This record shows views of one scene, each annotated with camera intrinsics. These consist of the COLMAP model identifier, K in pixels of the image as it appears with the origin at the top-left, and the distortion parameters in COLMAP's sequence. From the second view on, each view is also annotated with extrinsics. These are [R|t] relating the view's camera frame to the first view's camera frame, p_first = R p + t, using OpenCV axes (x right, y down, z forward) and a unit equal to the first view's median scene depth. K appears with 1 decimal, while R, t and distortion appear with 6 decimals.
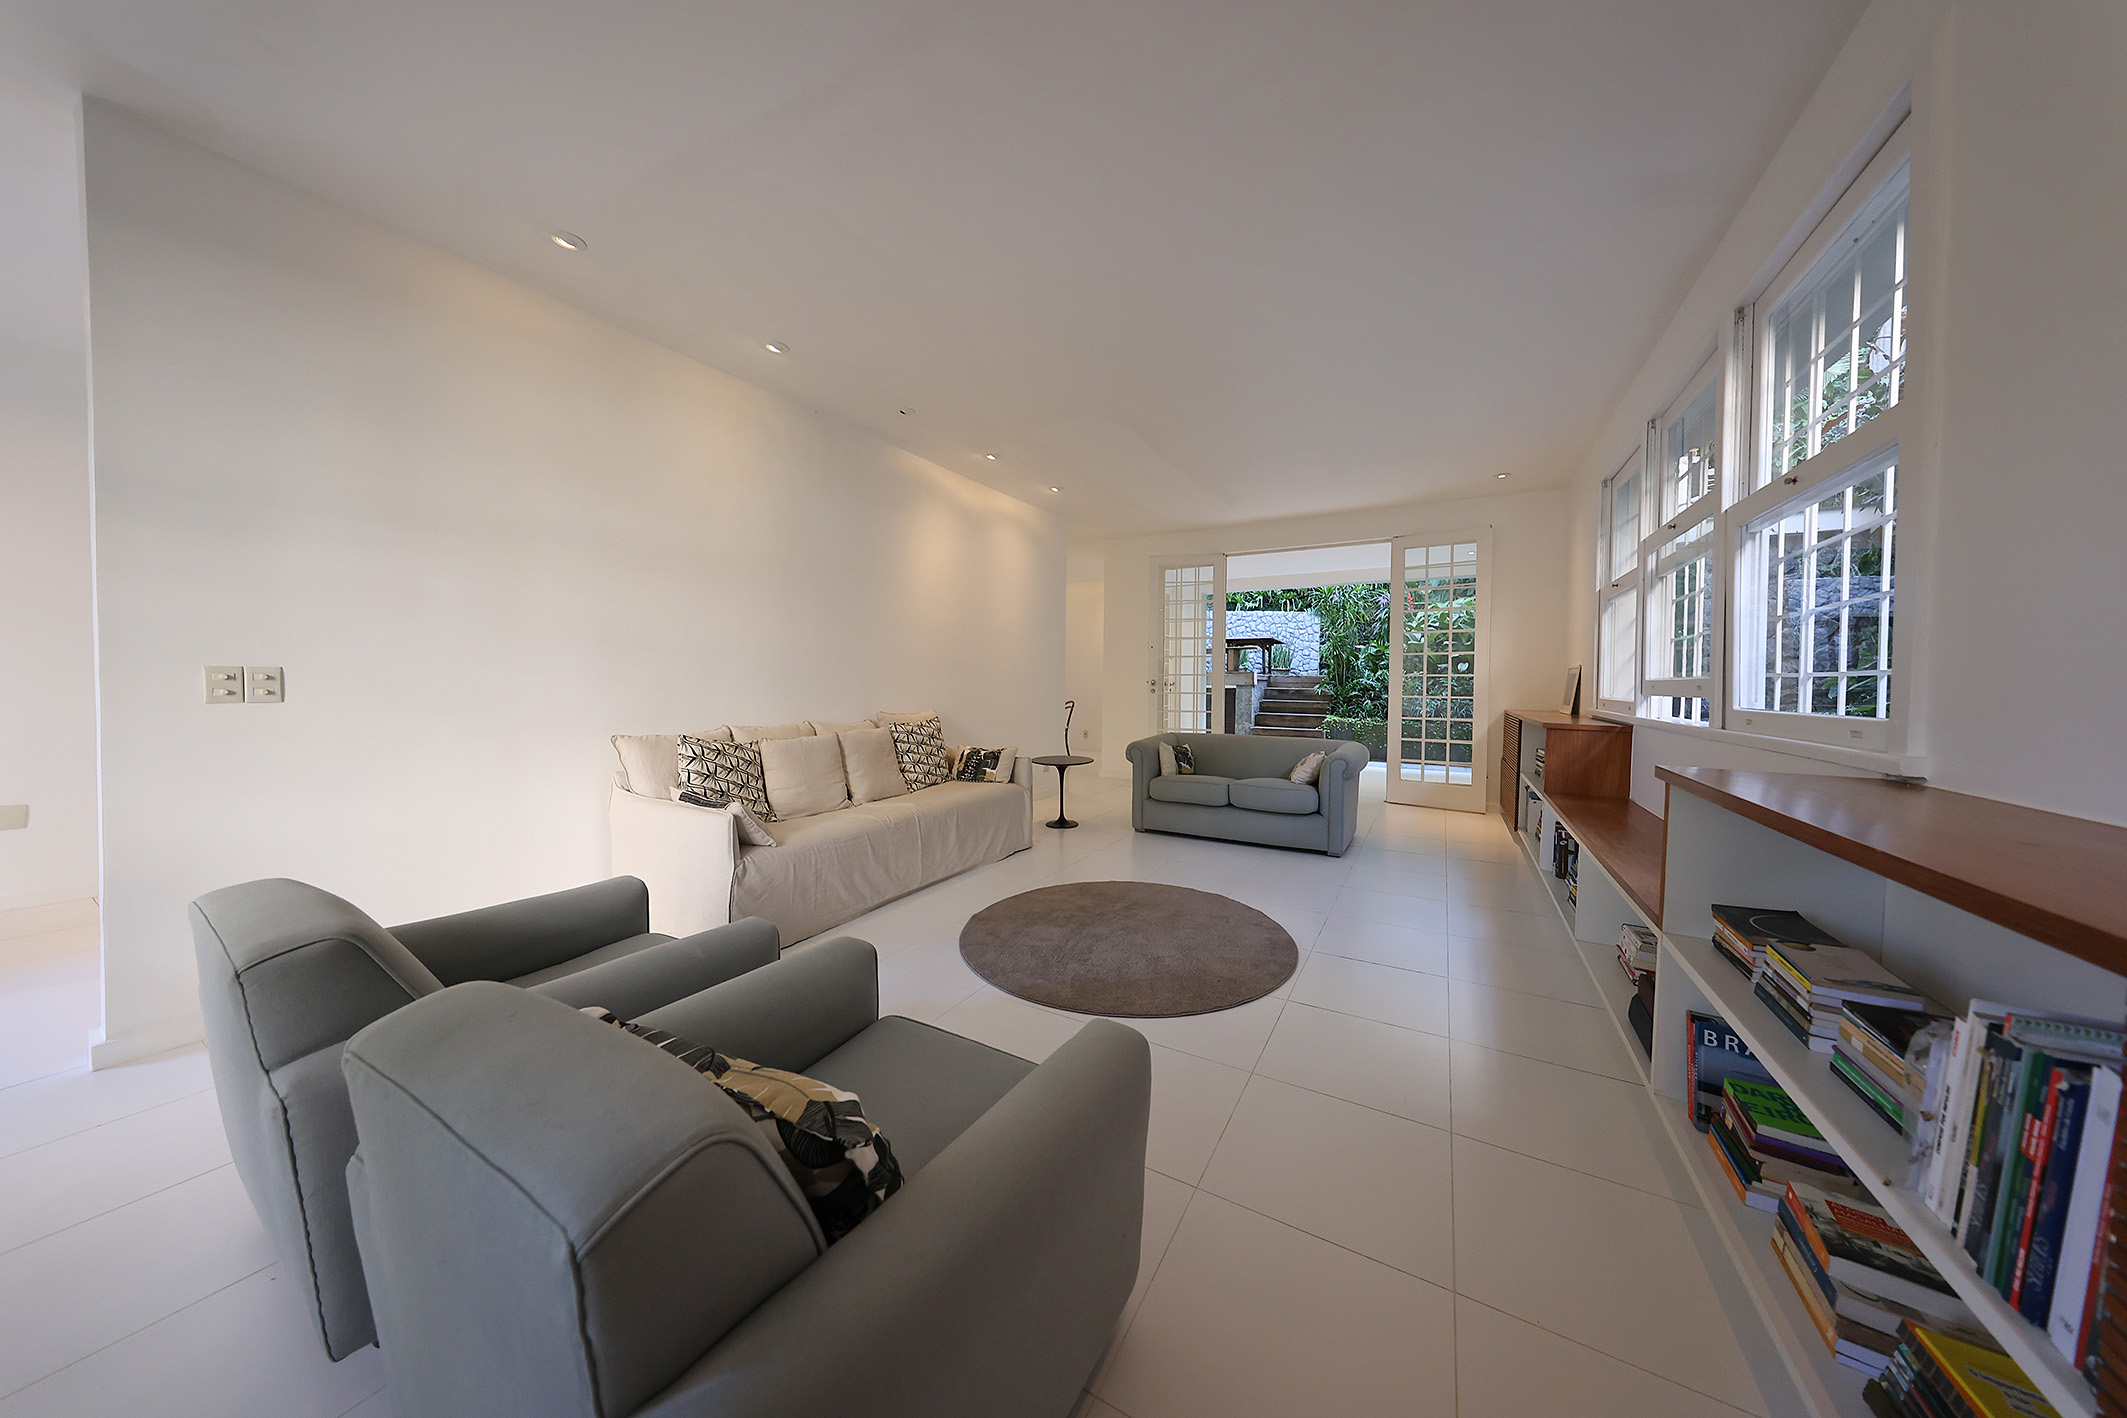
lens RADIAL K [[653.8, 0, 1062.4], [0, 653.8, 700.0], [0, 0, 1]] dist [0.007806, -0.000064]
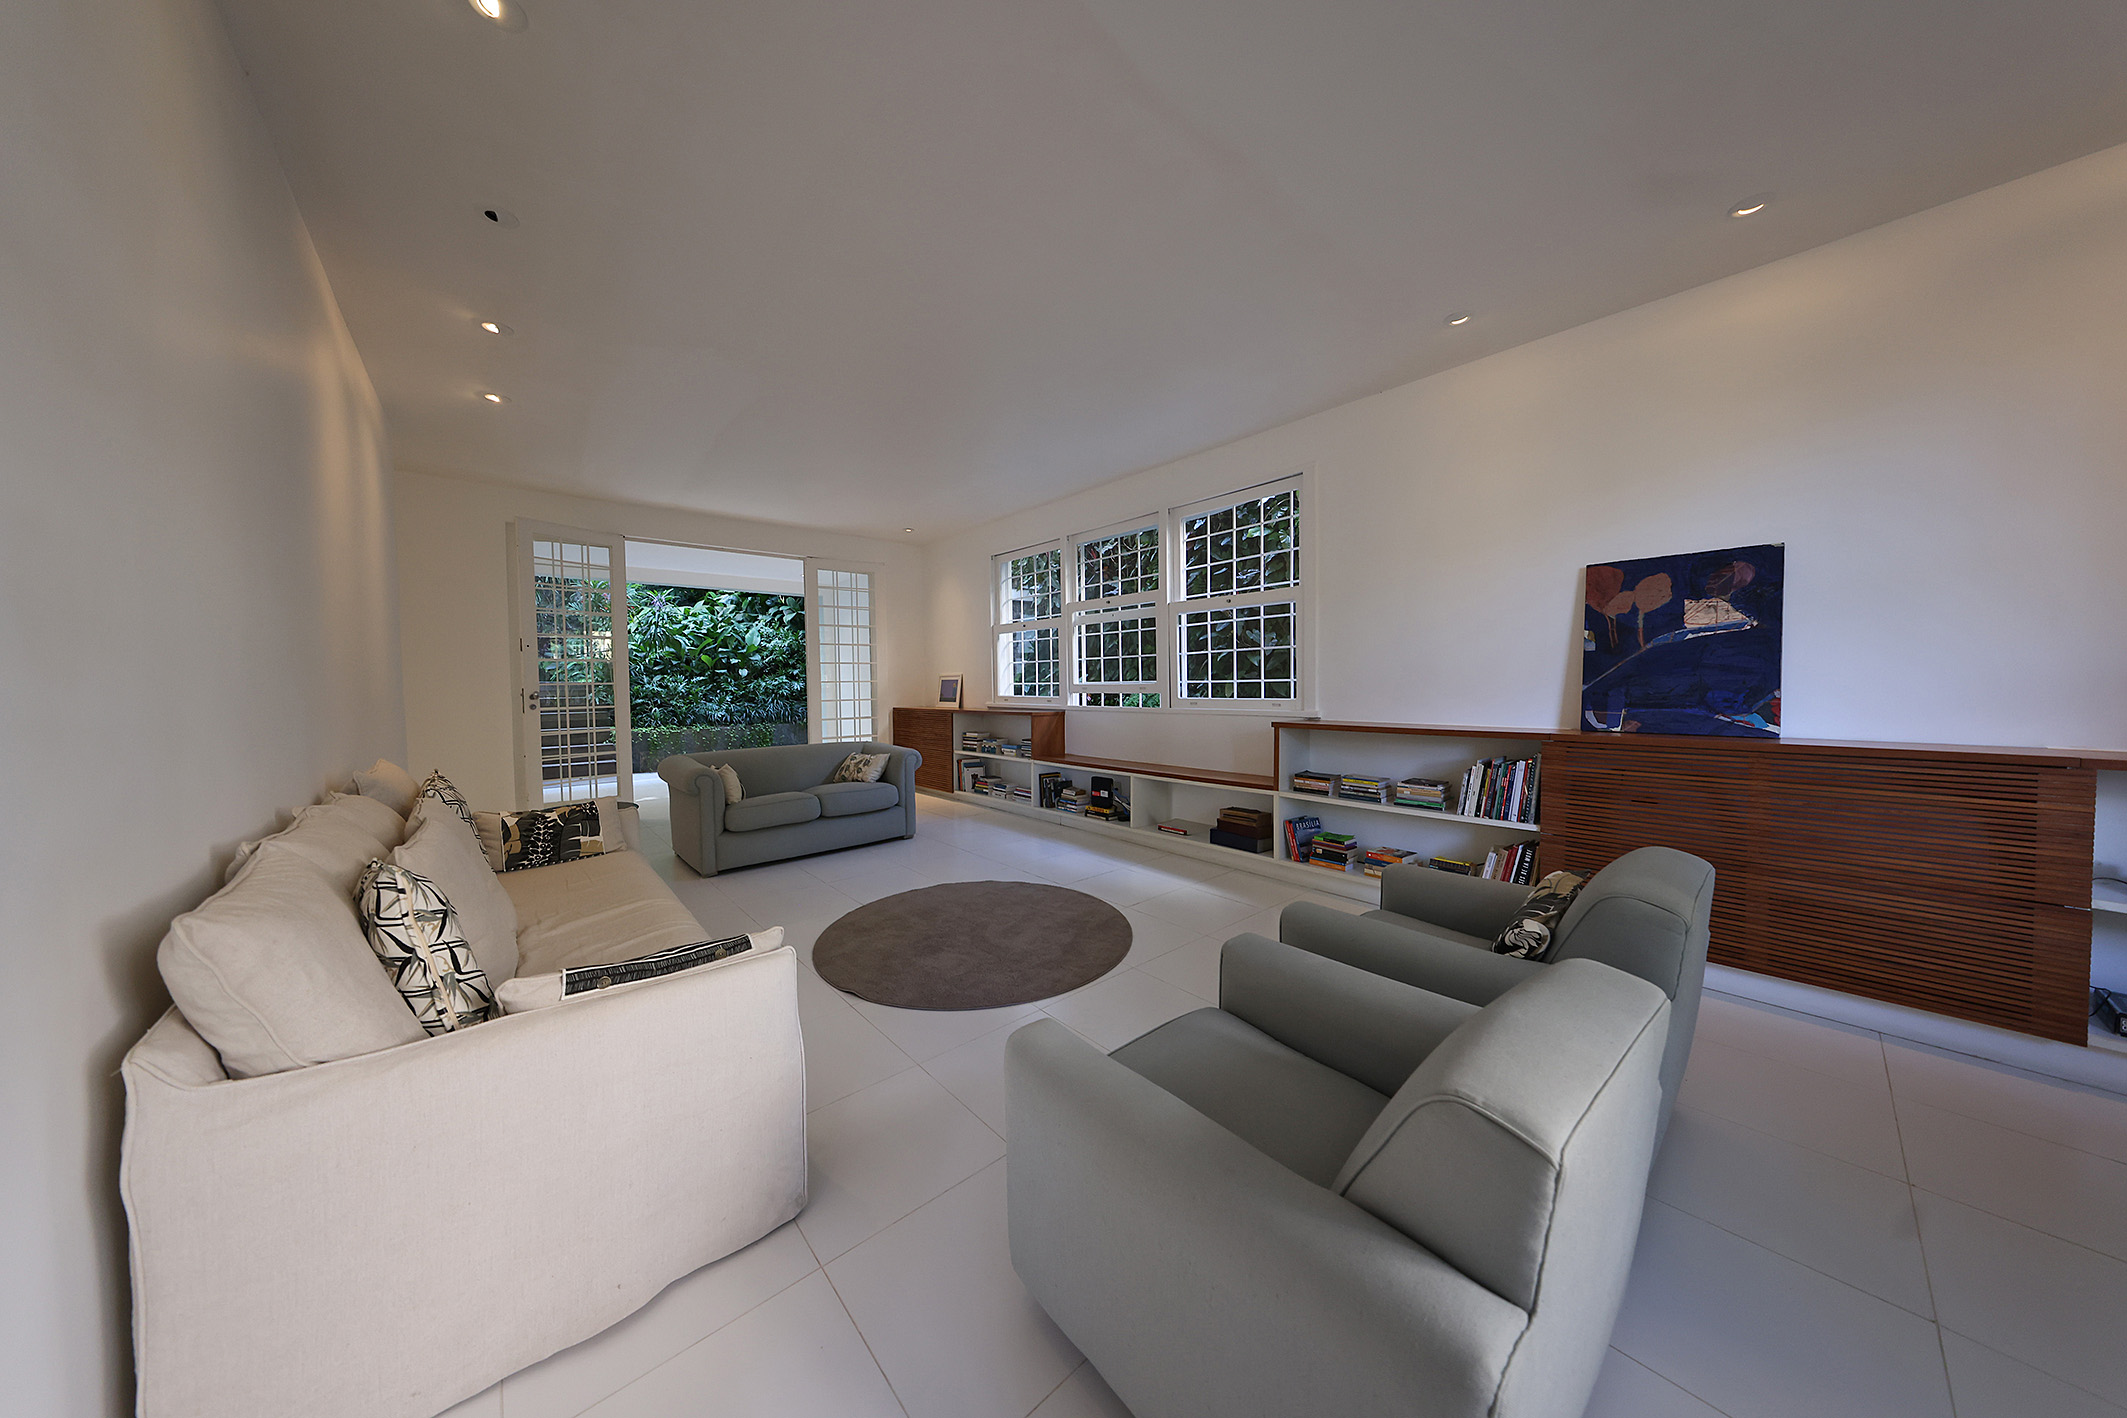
lens RADIAL K [[653.8, 0, 1062.4], [0, 653.8, 700.0], [0, 0, 1]] dist [0.007806, -0.000064]
pose [[0.318716, -0.036945, 0.947130, -0.236041], [0.040794, 0.998849, 0.025235, -0.010492], [-0.946972, 0.030595, 0.319856, 0.144429]]
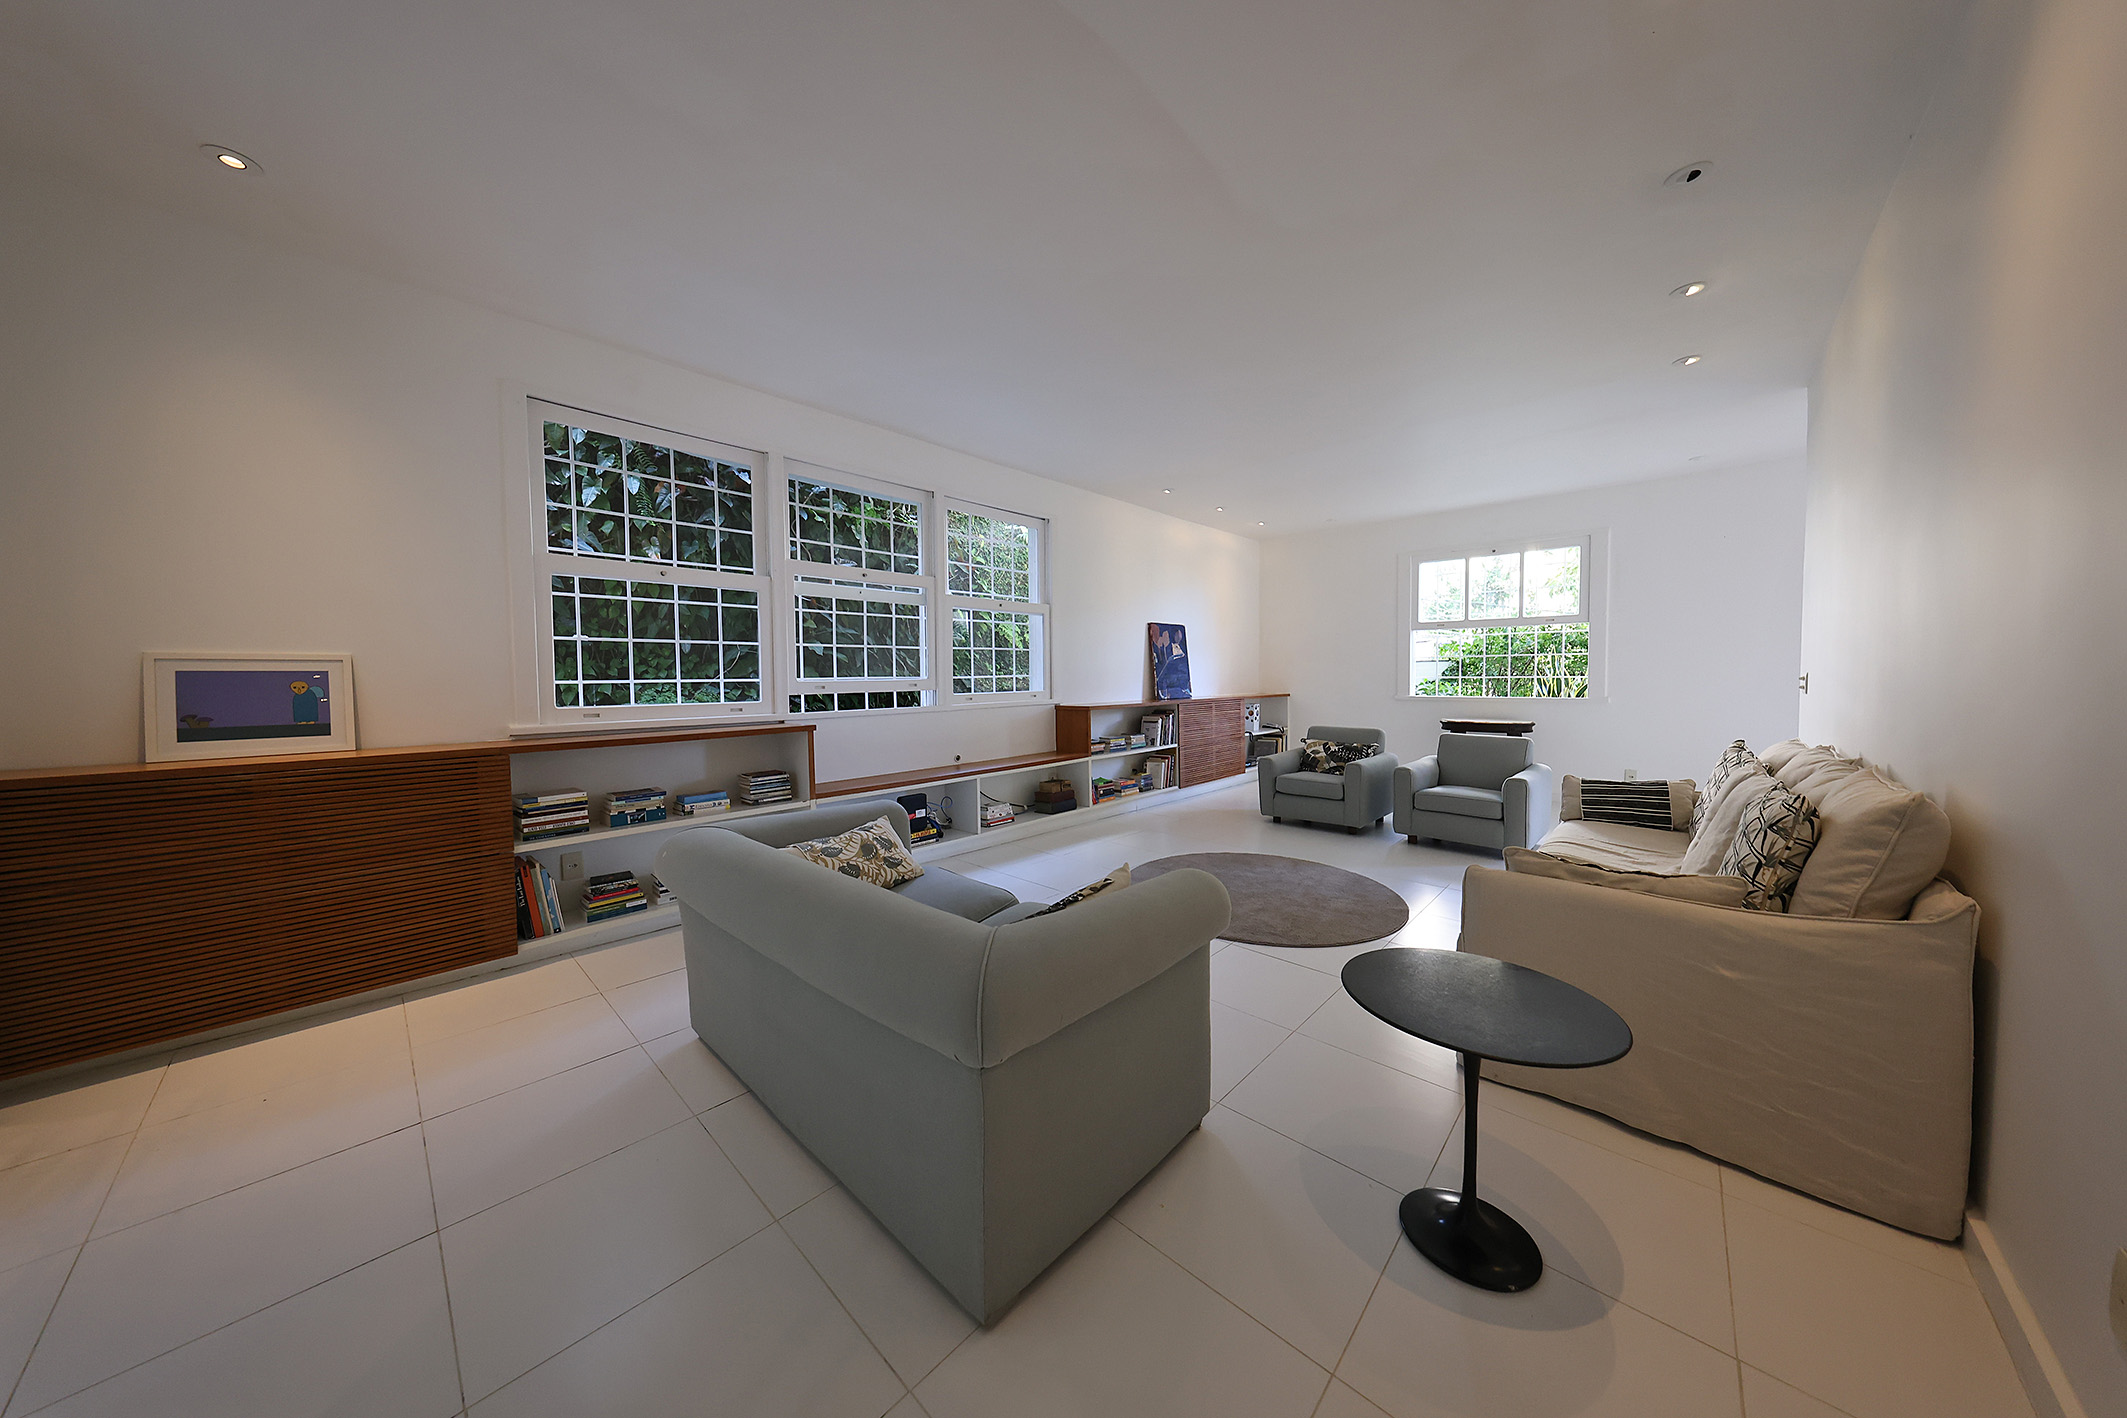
lens RADIAL K [[653.8, 0, 1062.4], [0, 653.8, 700.0], [0, 0, 1]] dist [0.007806, -0.000064]
pose [[-0.973809, -0.005381, 0.227302, 0.053284], [0.010002, 0.997738, 0.066469, -0.021851], [-0.227146, 0.067001, -0.971553, 0.632145]]
